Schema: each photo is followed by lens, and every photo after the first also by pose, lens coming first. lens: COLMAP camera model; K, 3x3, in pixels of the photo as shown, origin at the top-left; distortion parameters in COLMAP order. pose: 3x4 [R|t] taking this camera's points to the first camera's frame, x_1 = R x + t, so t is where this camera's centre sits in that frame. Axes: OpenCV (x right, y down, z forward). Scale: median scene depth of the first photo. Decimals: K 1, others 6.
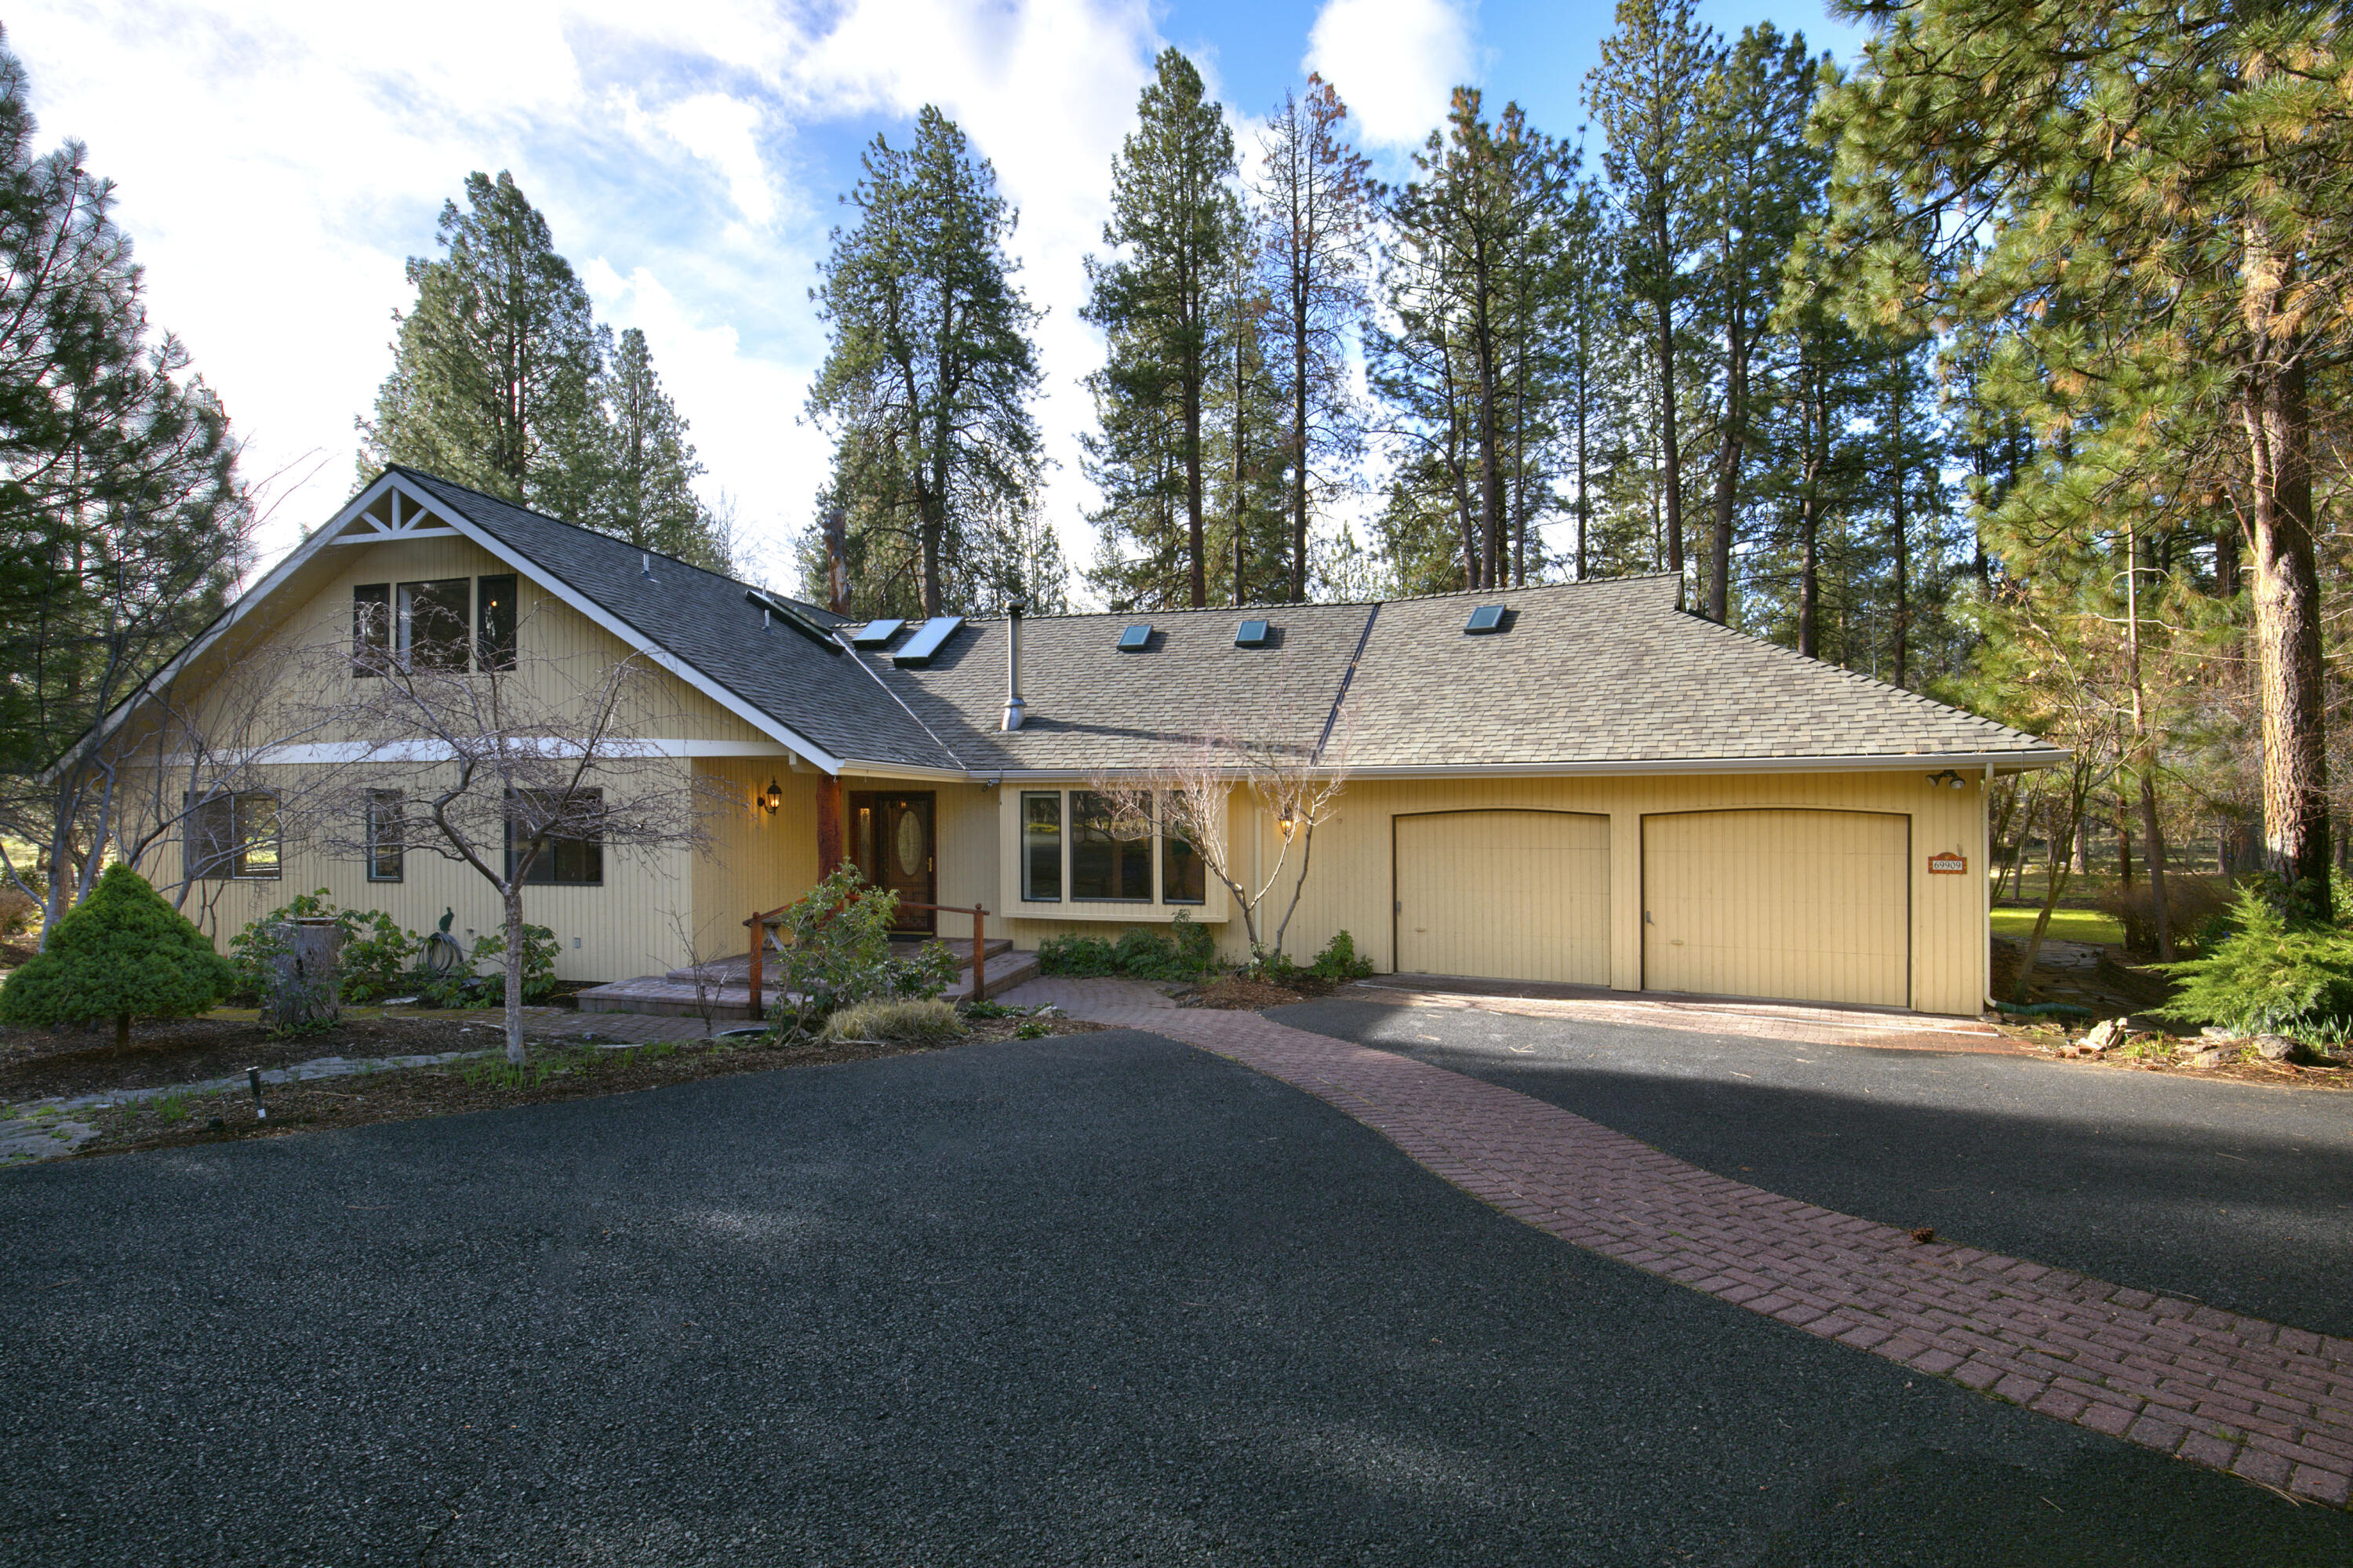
lens RADIAL K [[1063.8, 0, 1131.0], [0, 1063.8, 829.2], [0, 0, 1]] dist [-0.033744, 0.000855]
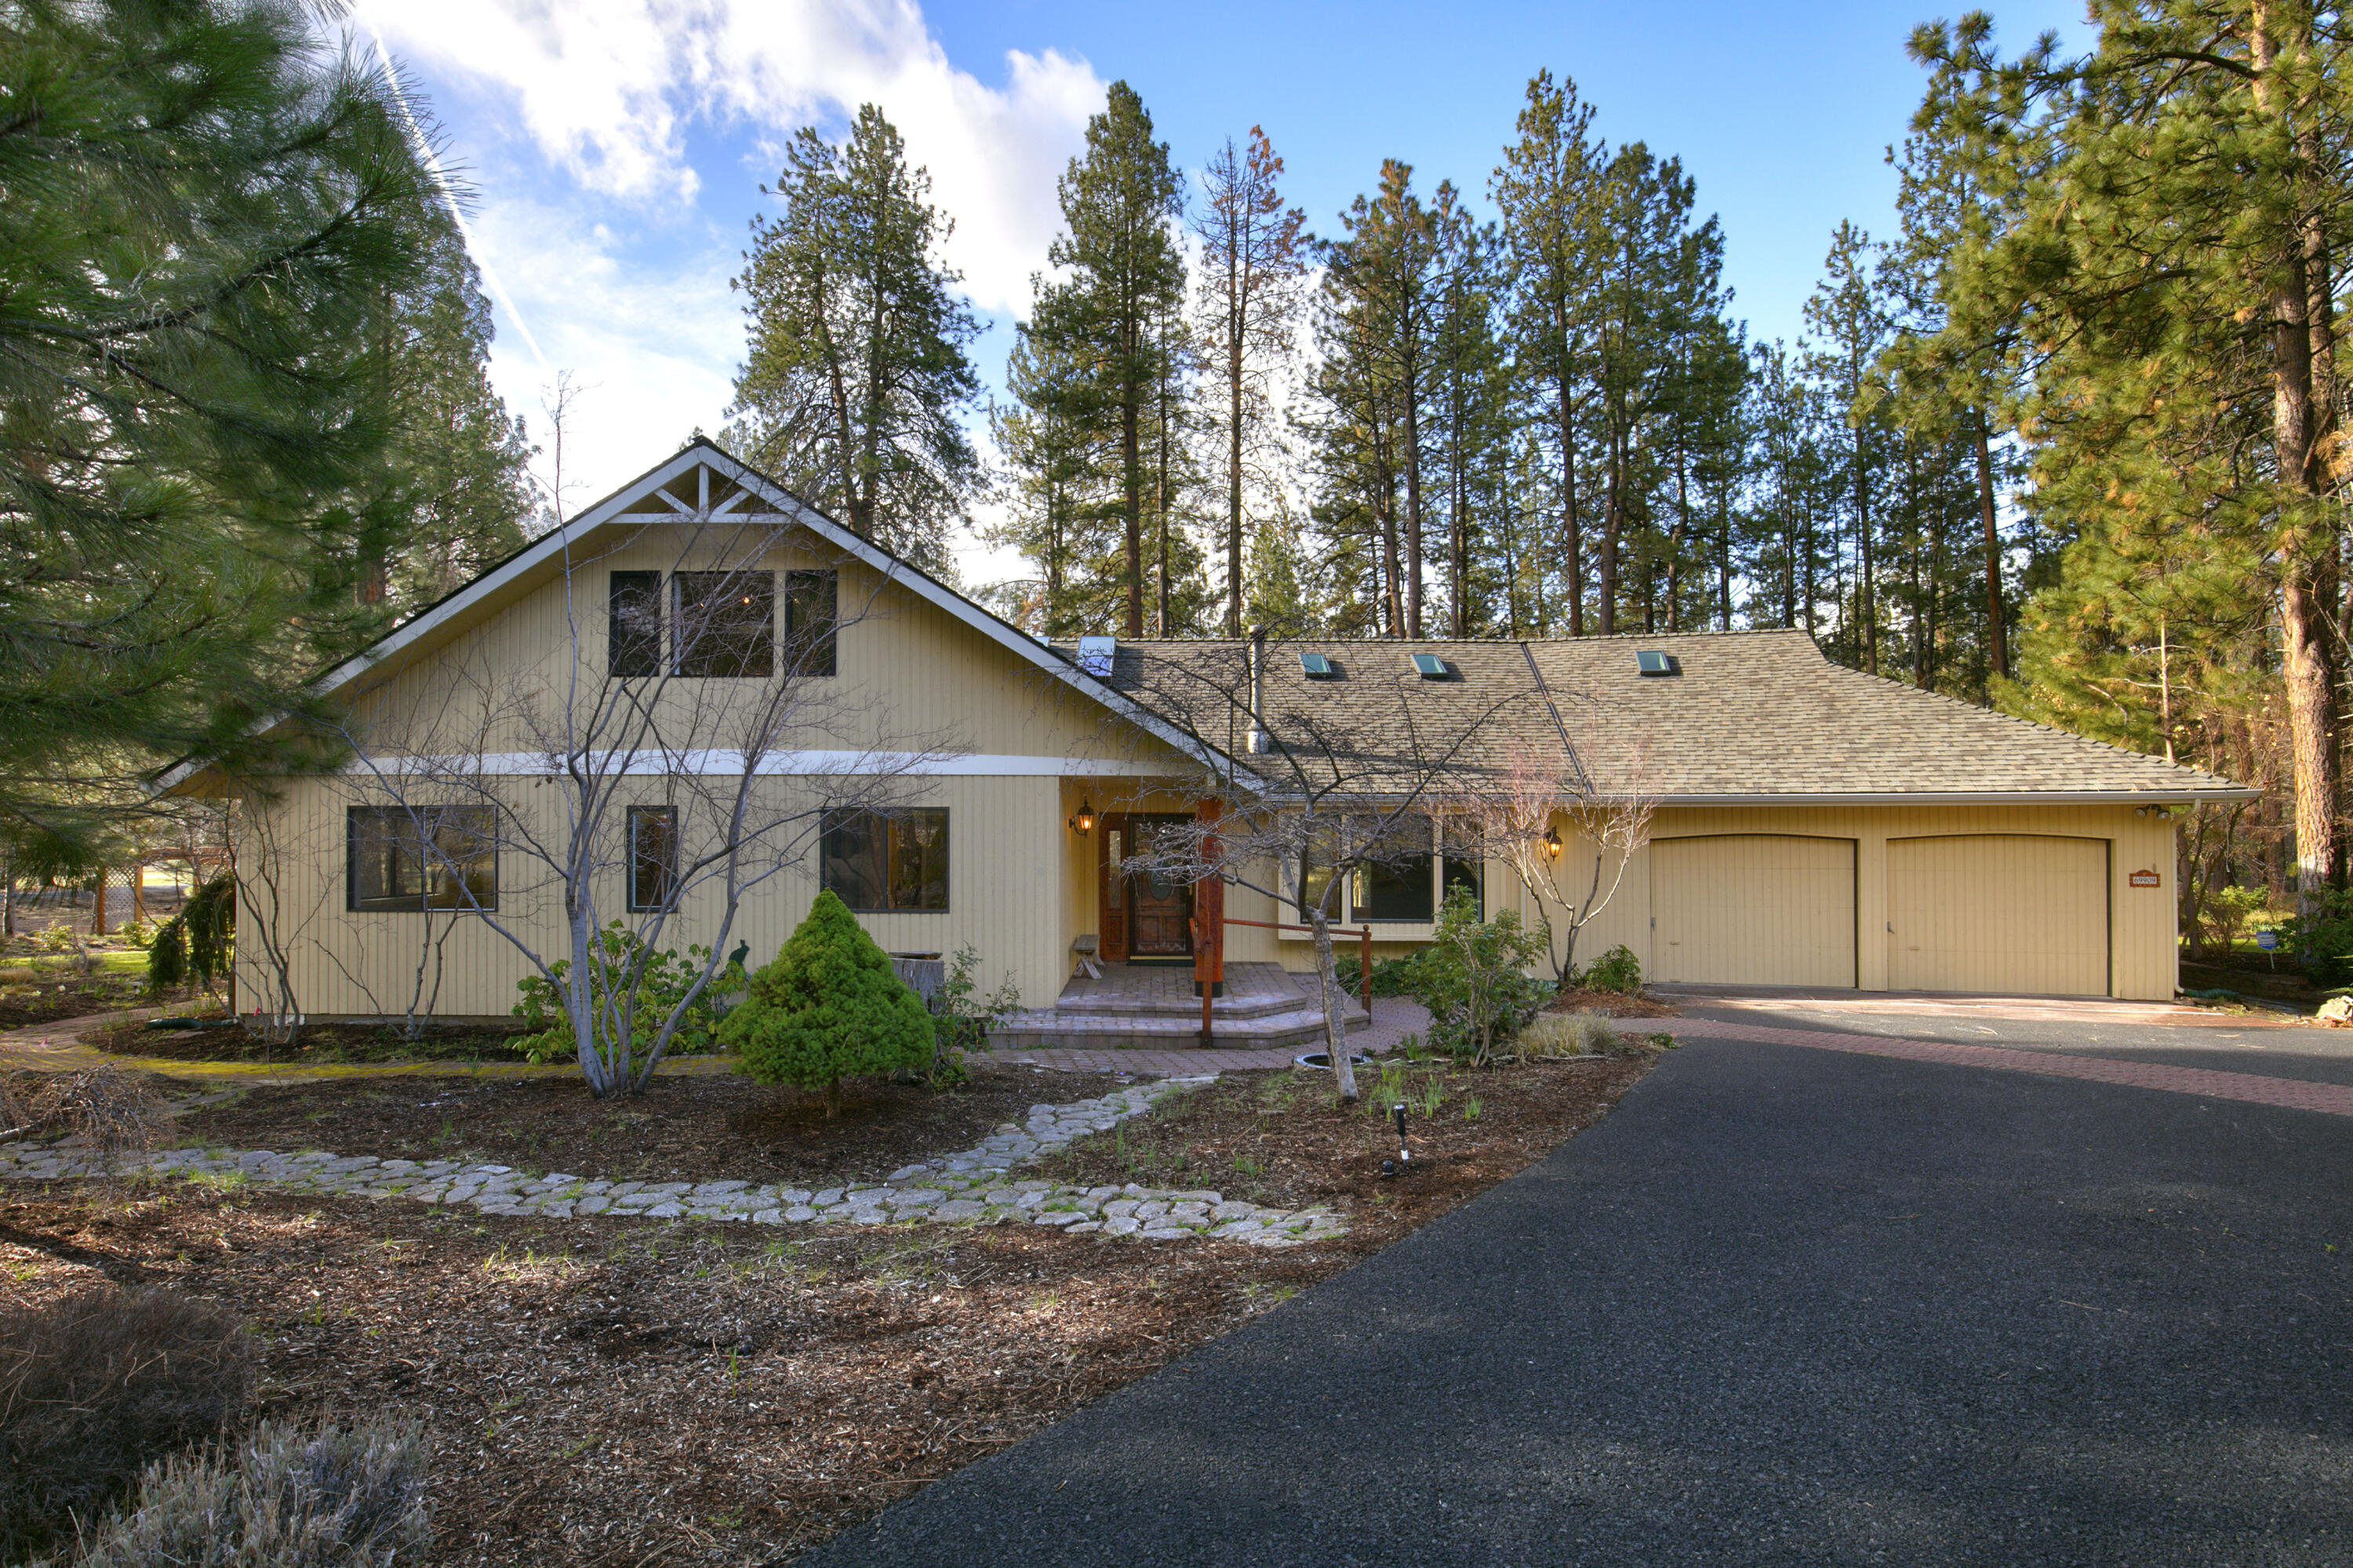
lens RADIAL K [[1063.8, 0, 1163.0], [0, 1063.8, 834.6], [0, 0, 1]] dist [-0.033744, 0.000855]
pose [[0.975212, 0.004339, 0.221228, -0.143072], [-0.000749, 0.999867, -0.016305, 0.000157], [-0.221270, 0.015735, 0.975086, 0.012988]]
